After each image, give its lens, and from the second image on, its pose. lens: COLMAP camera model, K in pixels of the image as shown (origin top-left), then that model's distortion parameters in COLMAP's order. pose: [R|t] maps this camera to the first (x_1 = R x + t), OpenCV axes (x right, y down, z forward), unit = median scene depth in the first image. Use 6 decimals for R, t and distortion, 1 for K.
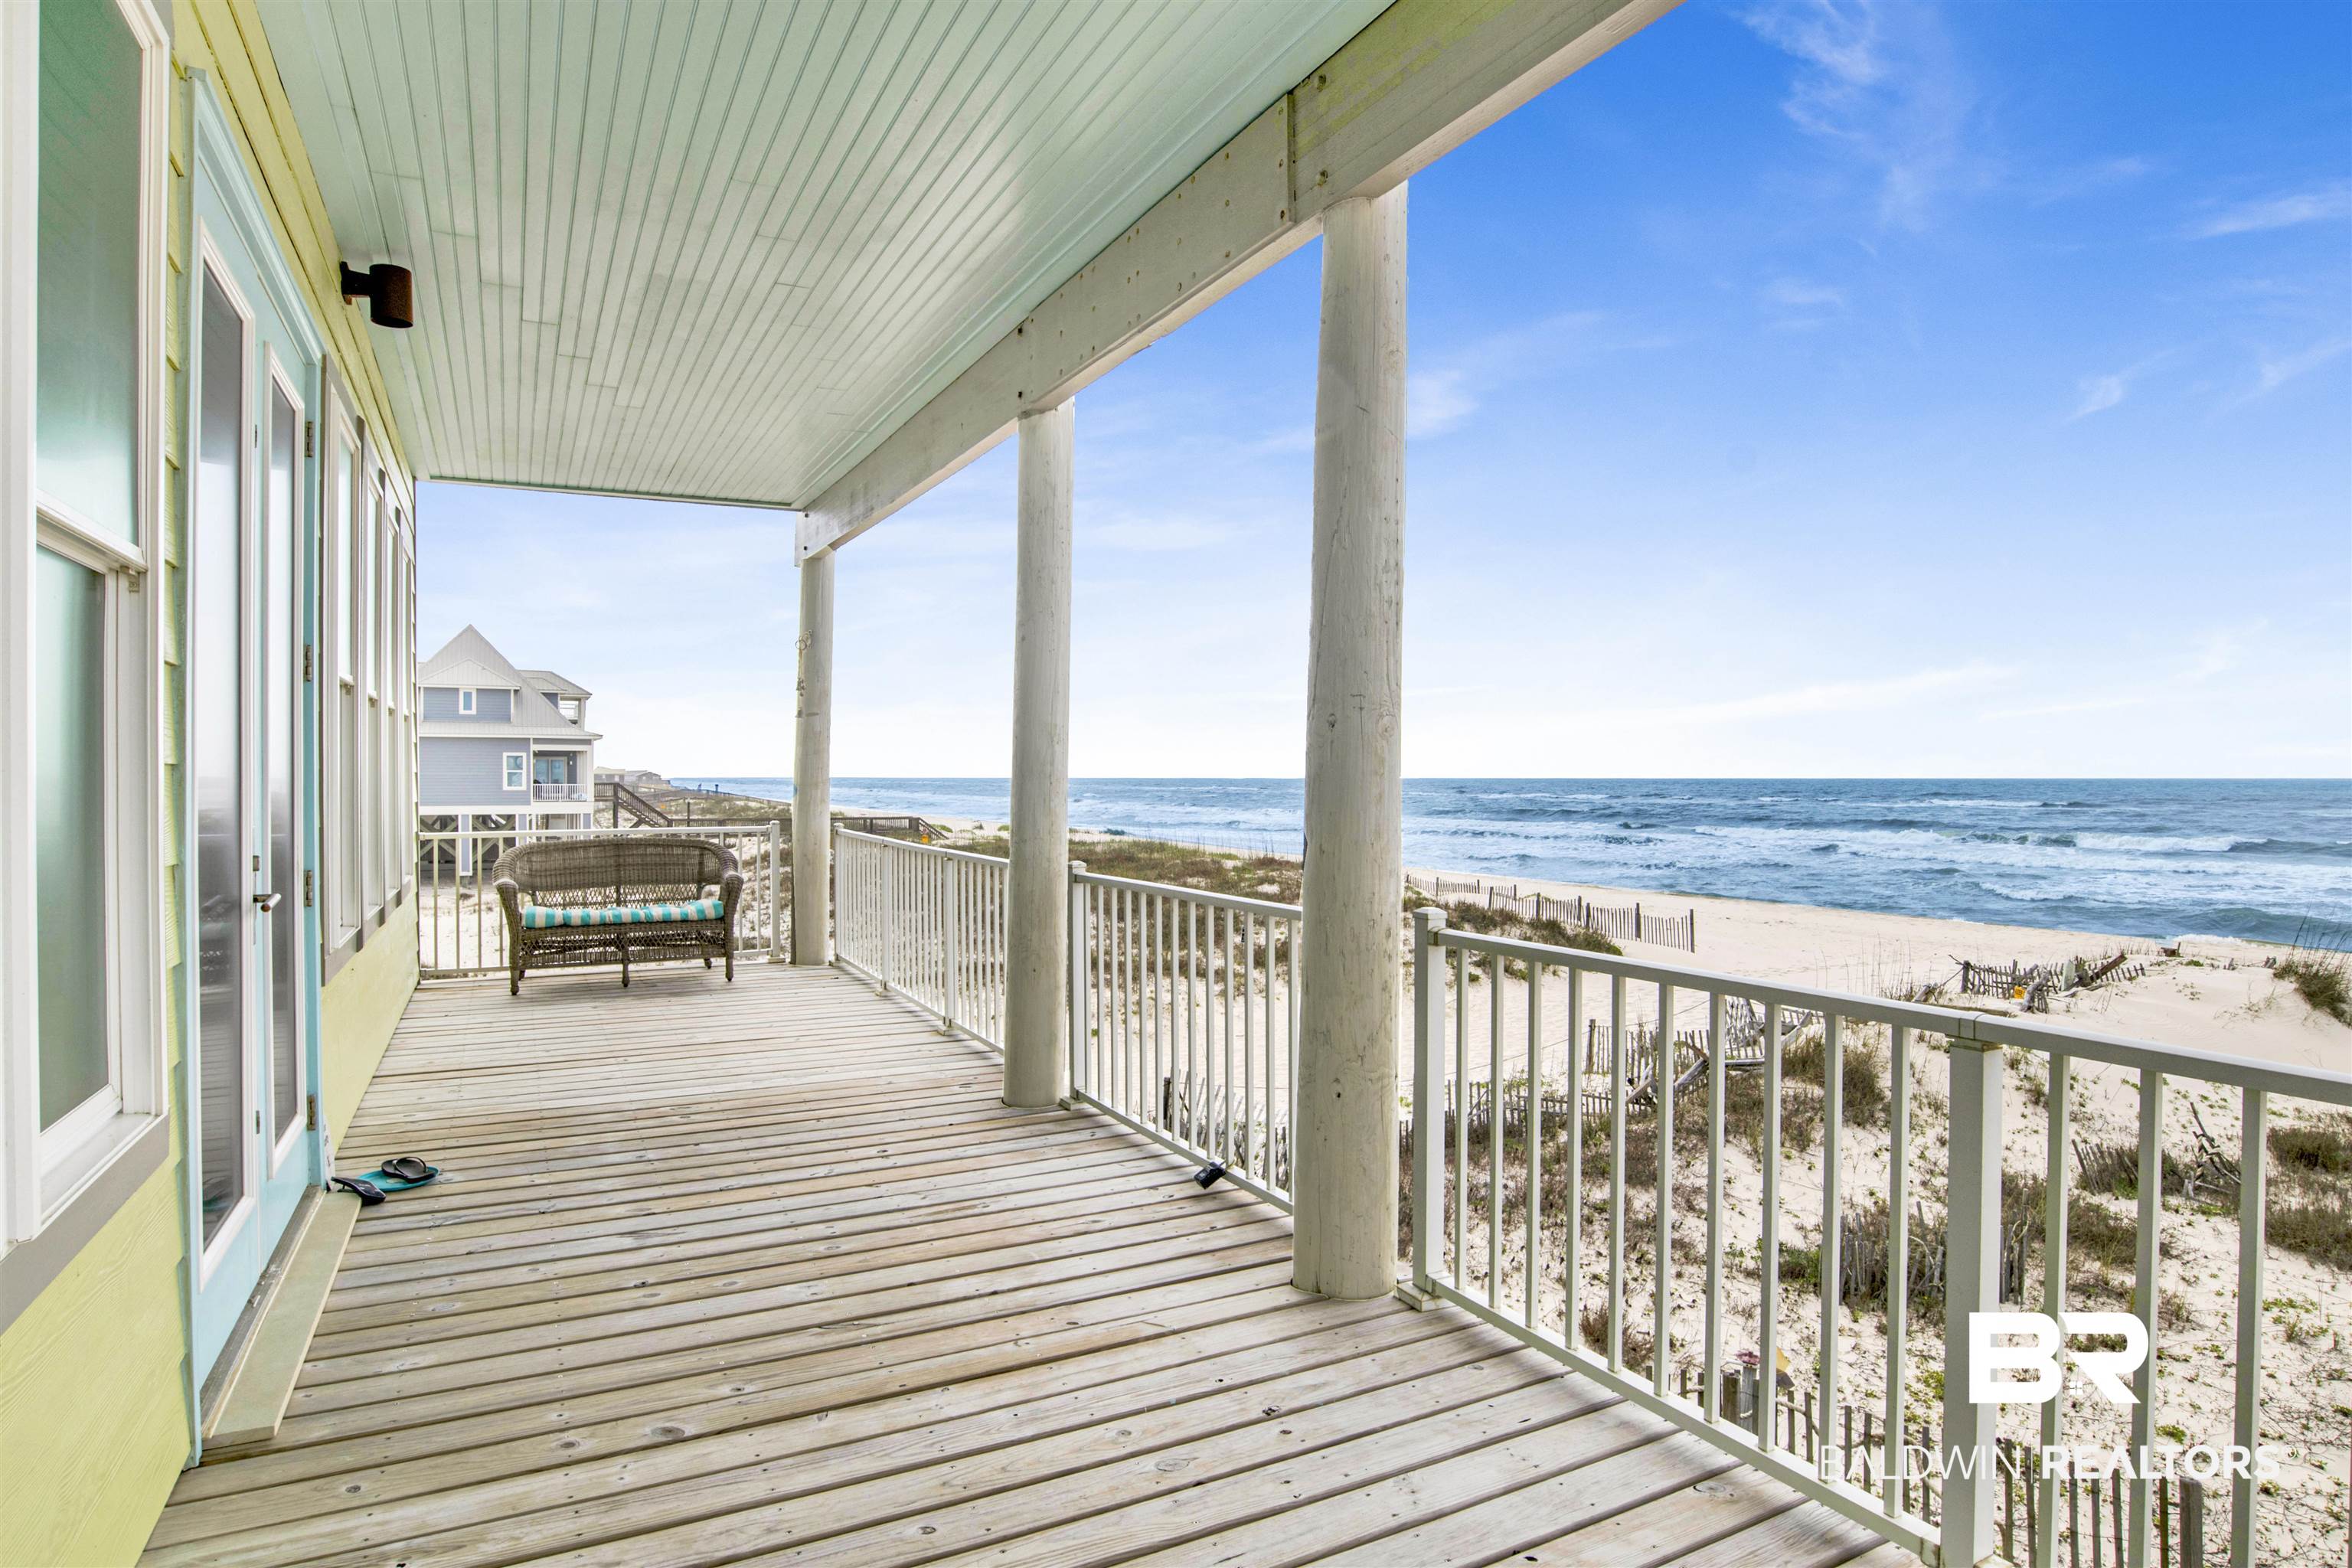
lens RADIAL K [[1273.5, 0, 1176.0], [0, 1273.5, 784.0], [0, 0, 1]] dist [-0.051733, 0.015854]
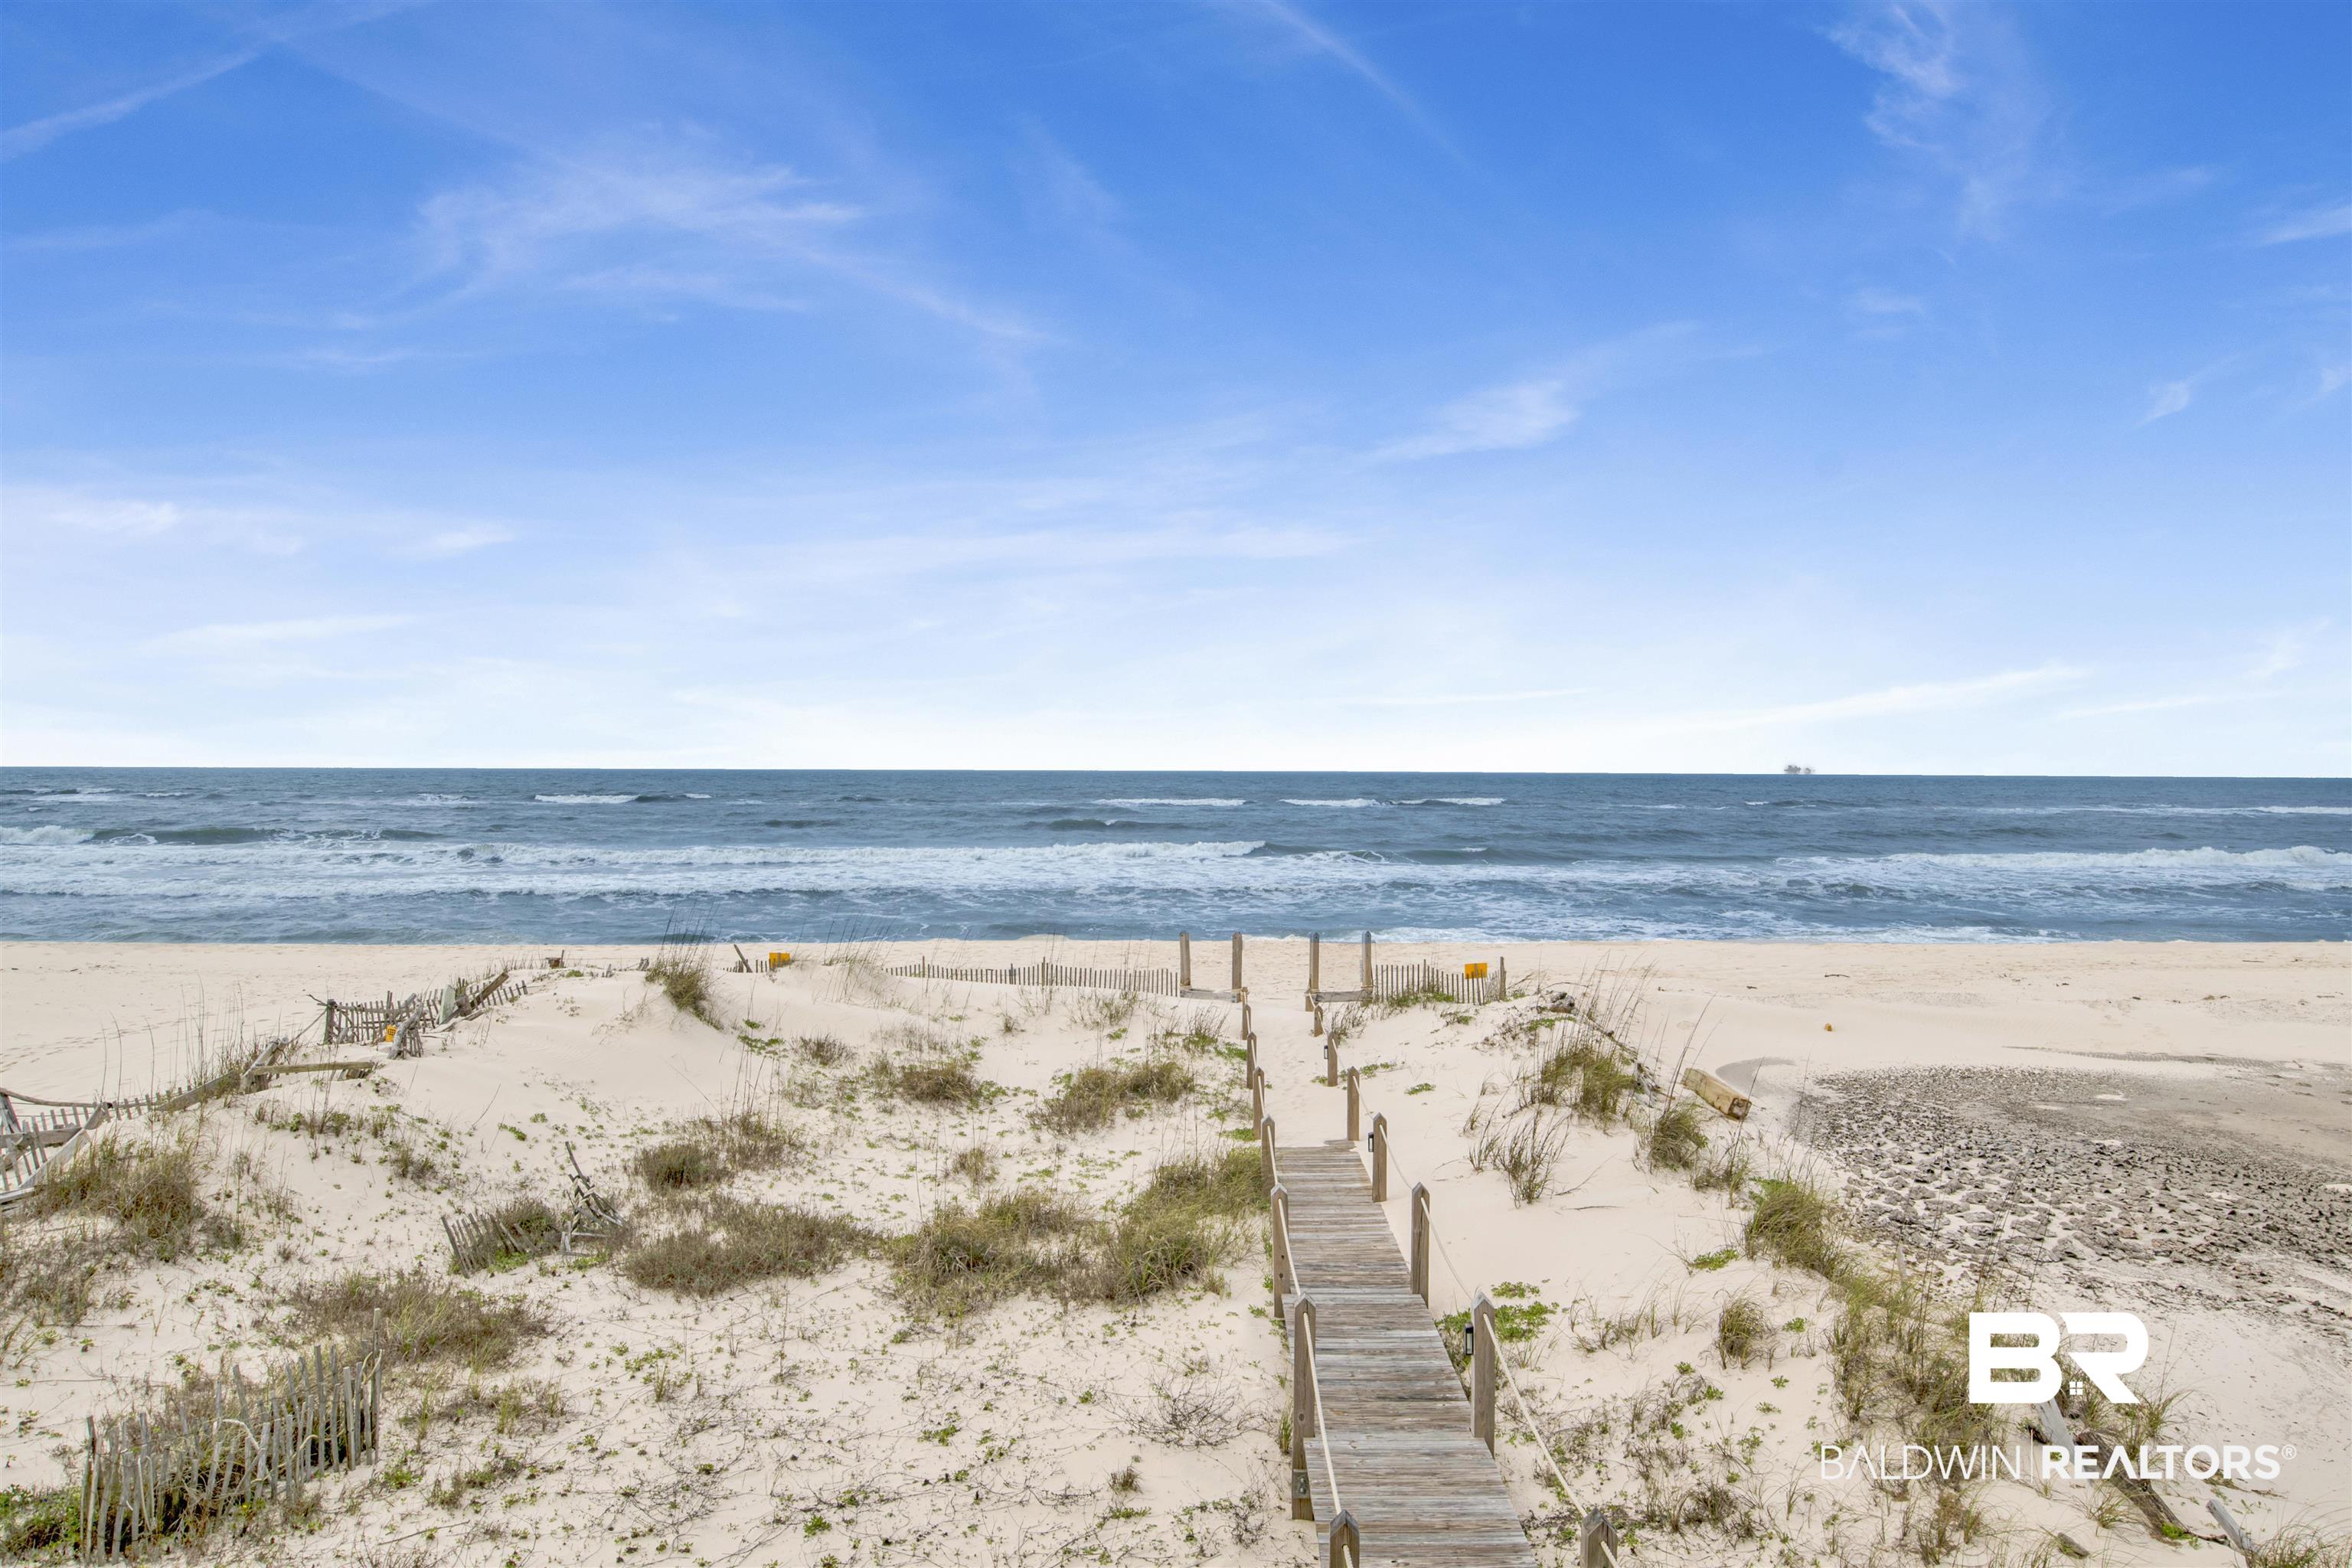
lens RADIAL K [[1566.8, 0, 1176.0], [0, 1566.8, 784.0], [0, 0, 1]] dist [-0.112839, 0.052425]
pose [[0.496760, -0.003787, 0.867880, 0.101937], [-0.001662, 0.999984, 0.005314, -0.000496], [-0.867887, -0.004082, 0.496746, 0.095023]]
